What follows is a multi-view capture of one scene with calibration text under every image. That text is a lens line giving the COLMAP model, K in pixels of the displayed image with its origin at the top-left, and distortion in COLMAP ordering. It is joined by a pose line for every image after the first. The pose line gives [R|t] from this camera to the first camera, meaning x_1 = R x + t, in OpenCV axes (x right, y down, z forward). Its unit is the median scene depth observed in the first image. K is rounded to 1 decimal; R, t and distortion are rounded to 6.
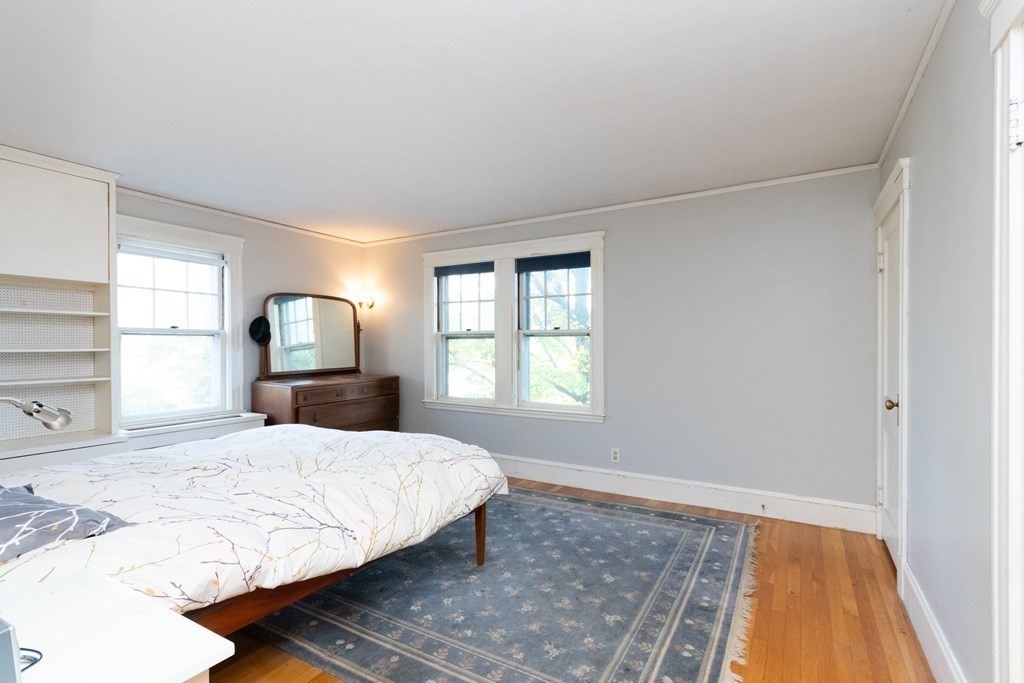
lens RADIAL K [[489.4, 0, 512.9], [0, 489.4, 344.5], [0, 0, 1]] dist [0.003201, 0.000389]
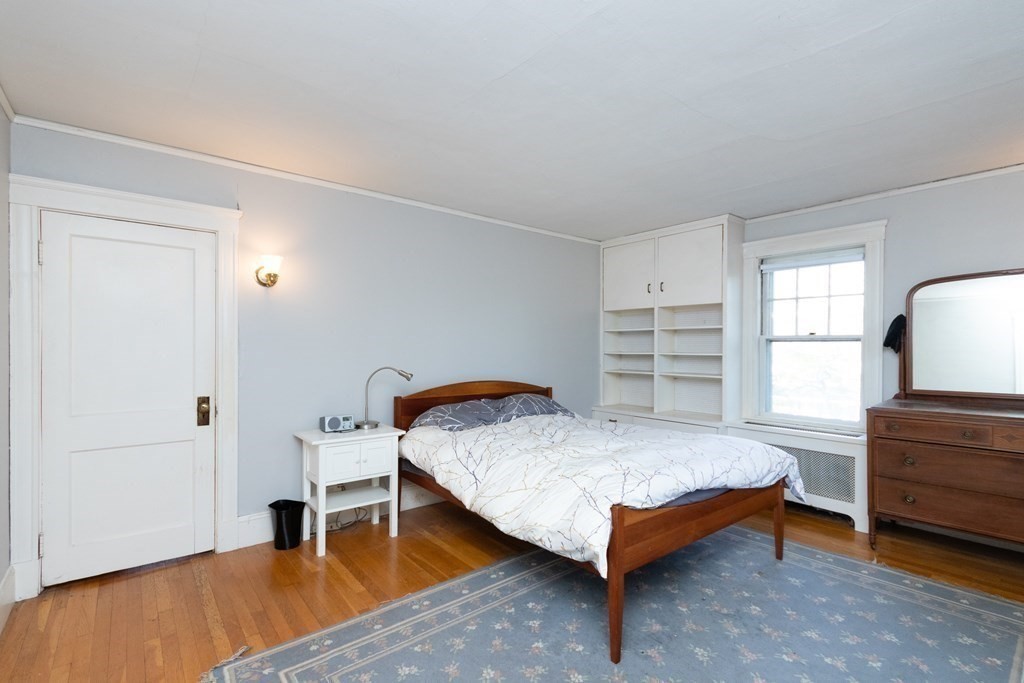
lens RADIAL K [[489.4, 0, 512.9], [0, 489.4, 344.5], [0, 0, 1]] dist [0.003201, 0.000389]
pose [[-0.349401, -0.001603, -0.936972, 0.481599], [-0.000152, 0.999999, -0.001655, -0.011353], [0.936973, -0.000436, -0.349401, 0.801638]]
